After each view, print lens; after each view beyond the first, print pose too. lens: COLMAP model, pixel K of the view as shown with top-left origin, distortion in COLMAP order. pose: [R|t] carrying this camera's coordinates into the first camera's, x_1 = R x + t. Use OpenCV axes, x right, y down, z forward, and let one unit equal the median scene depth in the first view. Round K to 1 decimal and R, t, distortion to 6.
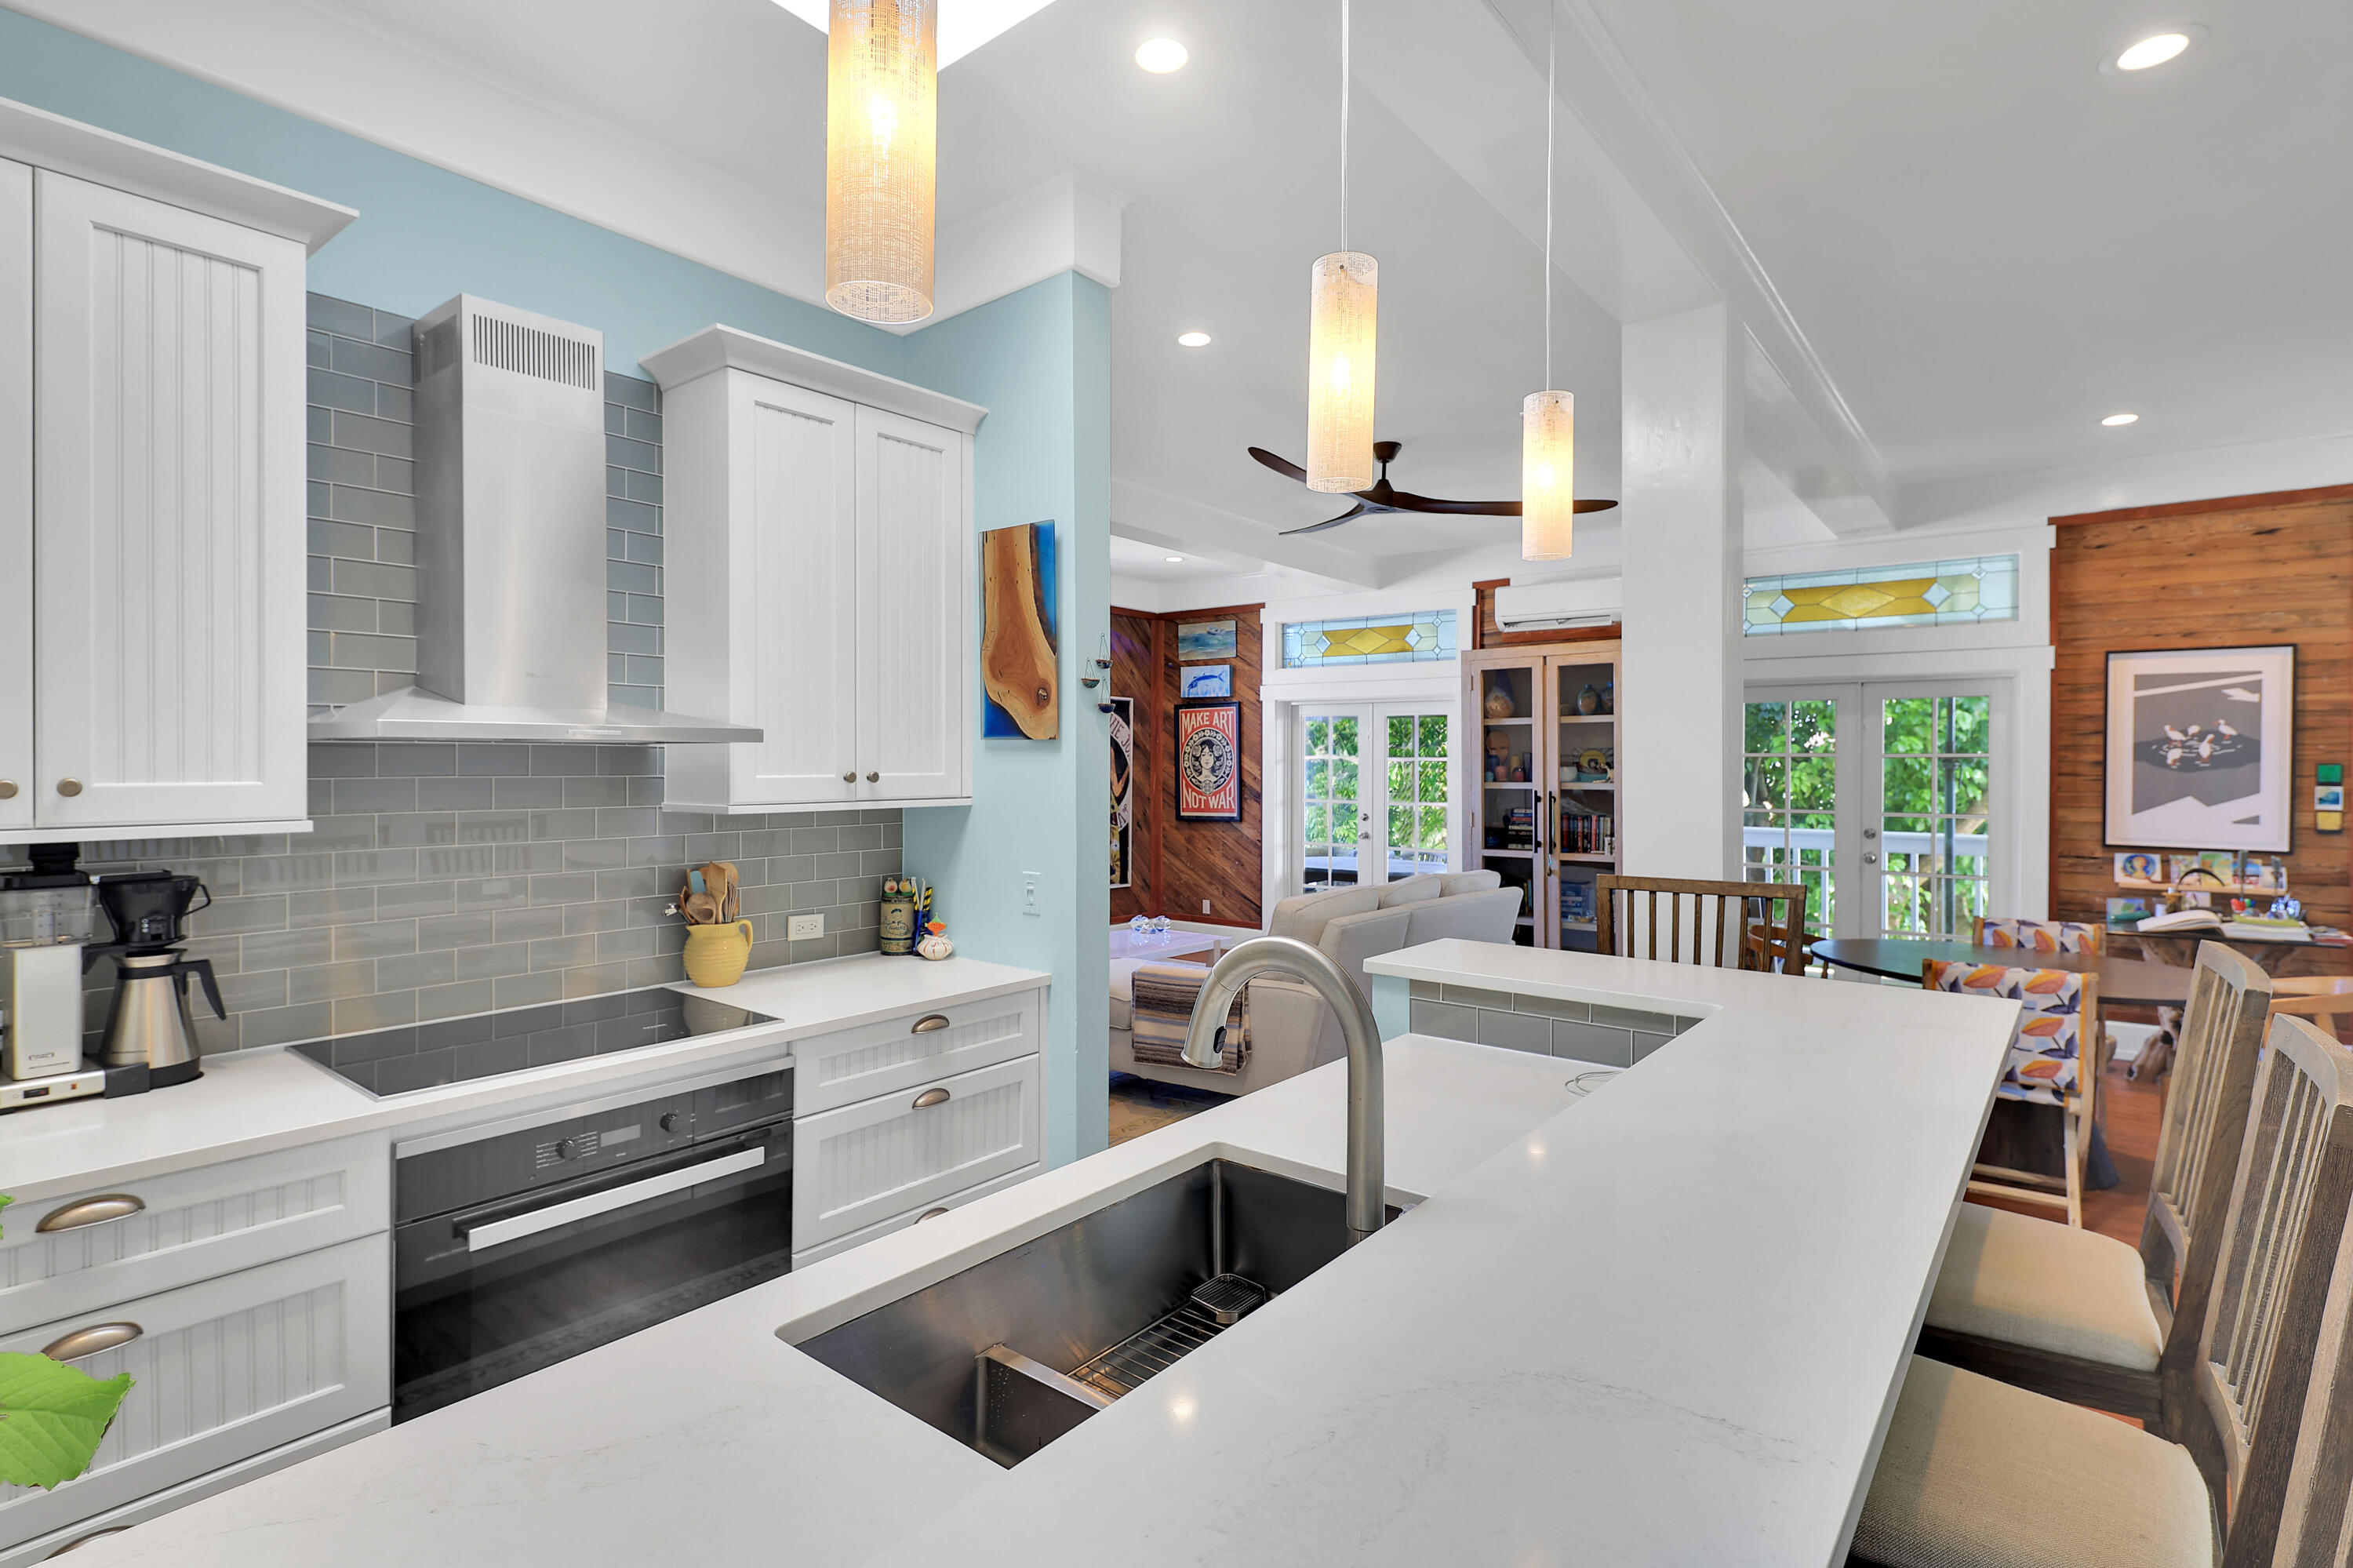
lens RADIAL K [[1139.3, 0, 1166.7], [0, 1139.3, 765.2], [0, 0, 1]] dist [0.000251, -0.001748]
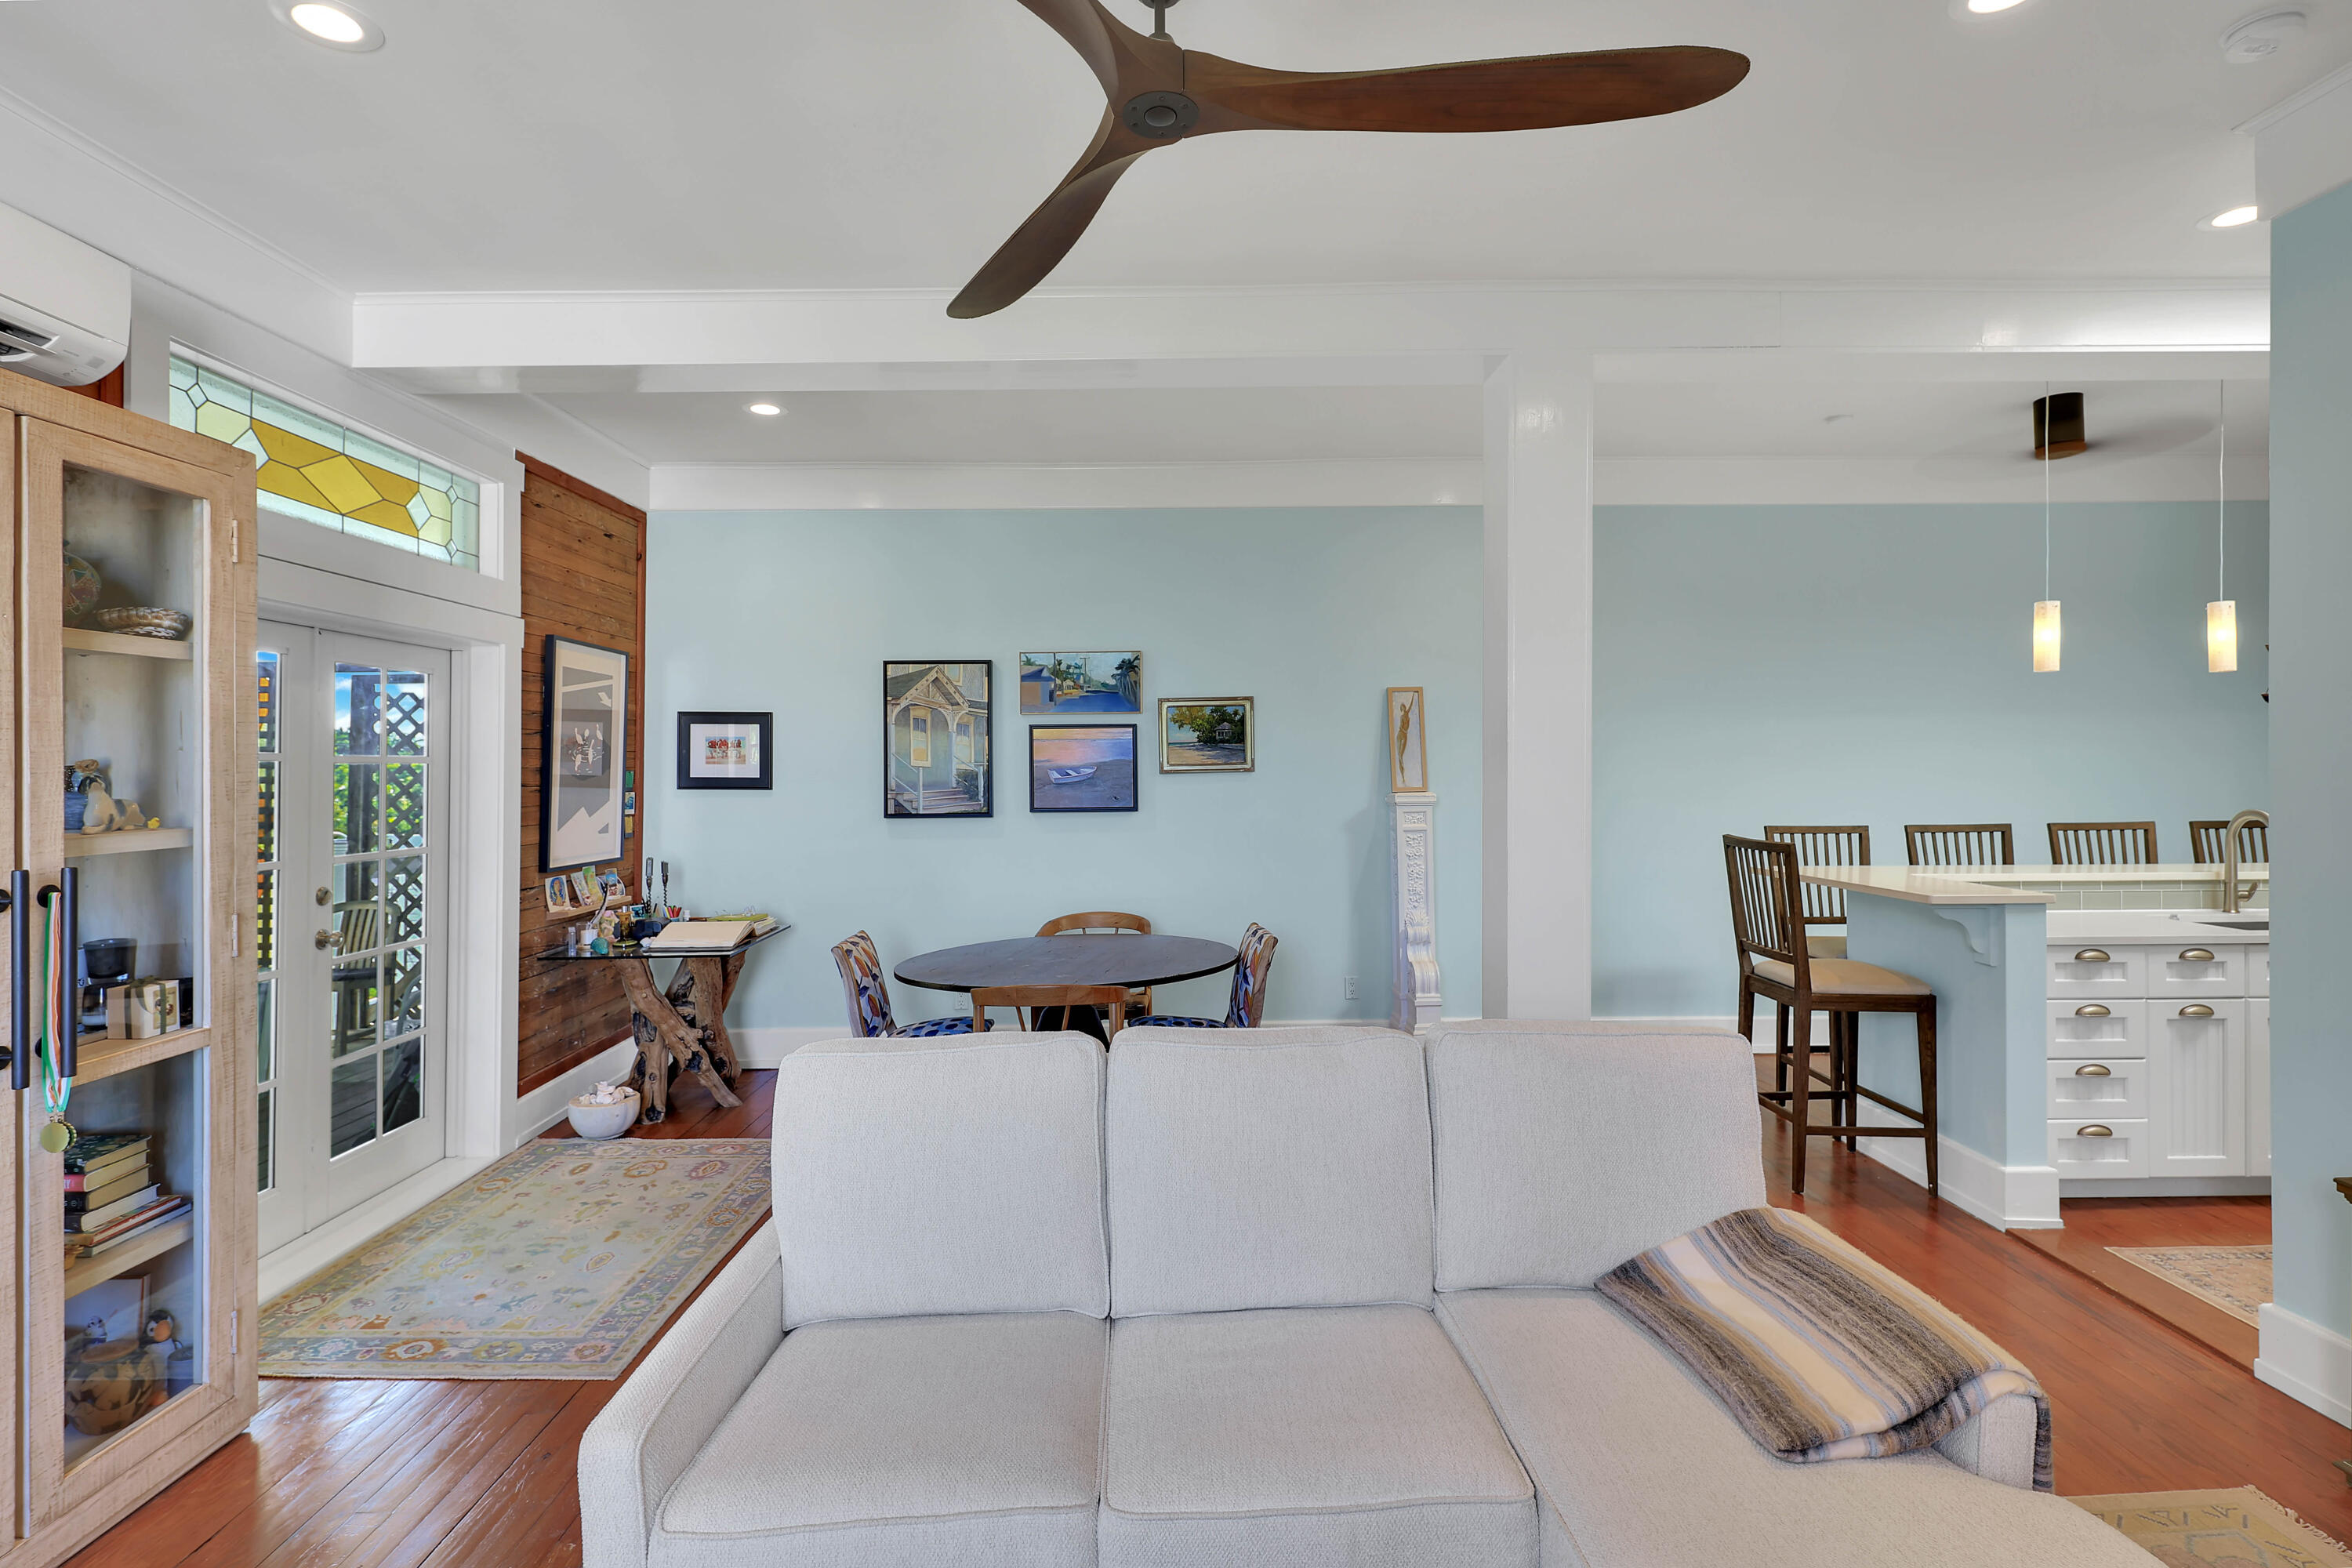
lens RADIAL K [[1146.8, 0, 1172.2], [0, 1146.8, 748.6], [0, 0, 1]] dist [0.002010, -0.000174]
pose [[-0.638890, 0.014598, 0.769160, -0.105065], [0.006714, 0.999888, -0.013400, -0.003223], [-0.769269, -0.003397, -0.638916, 1.190562]]
